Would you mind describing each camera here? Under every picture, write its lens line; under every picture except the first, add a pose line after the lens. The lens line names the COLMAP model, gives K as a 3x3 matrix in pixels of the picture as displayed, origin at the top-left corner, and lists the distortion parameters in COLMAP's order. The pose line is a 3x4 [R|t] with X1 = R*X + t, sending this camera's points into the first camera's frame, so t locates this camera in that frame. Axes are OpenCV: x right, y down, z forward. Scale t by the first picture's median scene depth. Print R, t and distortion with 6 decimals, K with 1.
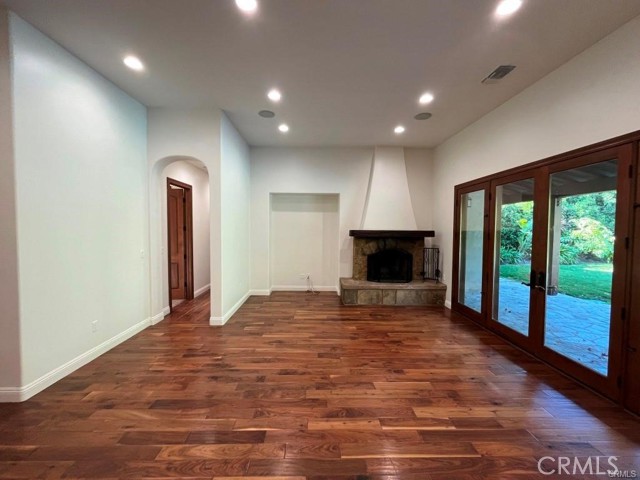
lens RADIAL K [[257.3, 0, 317.9], [0, 257.3, 238.1], [0, 0, 1]] dist [-0.002495, -0.000052]
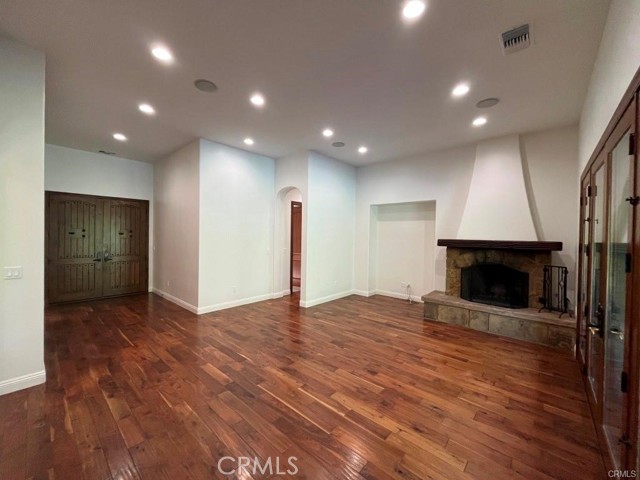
lens RADIAL K [[257.3, 0, 317.9], [0, 257.3, 238.1], [0, 0, 1]] dist [-0.002495, -0.000052]
pose [[0.734458, 0.013011, -0.678529, 0.534196], [-0.036429, 0.999131, -0.020273, -0.000985], [0.677675, 0.039608, 0.734294, 0.032725]]
